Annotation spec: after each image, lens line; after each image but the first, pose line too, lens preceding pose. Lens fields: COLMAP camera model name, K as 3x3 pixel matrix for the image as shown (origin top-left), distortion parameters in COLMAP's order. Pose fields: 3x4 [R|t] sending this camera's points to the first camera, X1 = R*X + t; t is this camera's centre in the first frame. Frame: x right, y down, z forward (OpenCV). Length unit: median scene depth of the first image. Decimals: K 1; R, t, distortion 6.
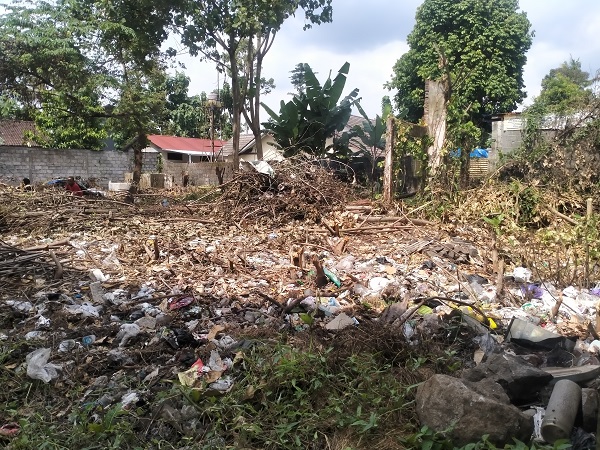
lens RADIAL K [[509.0, 0, 301.4], [0, 509.0, 231.0], [0, 0, 1]] dist [0.068134, -0.147314]
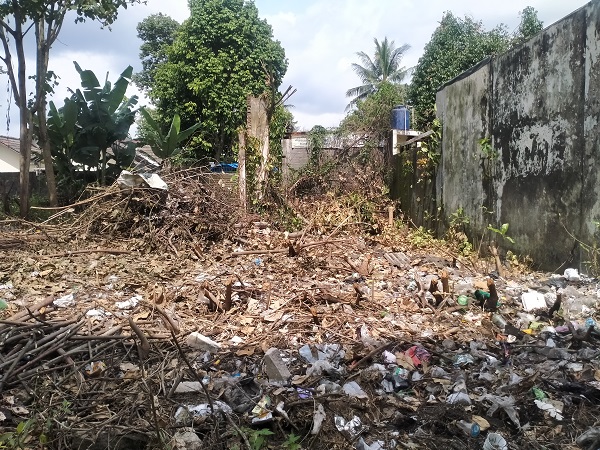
lens RADIAL K [[509.0, 0, 298.6], [0, 509.0, 224.6], [0, 0, 1]] dist [0.068134, -0.147314]
pose [[0.825571, -0.048623, 0.562199, -0.174270], [0.070936, 0.997320, -0.017913, -0.010989], [-0.559822, 0.054669, 0.826808, 0.089301]]
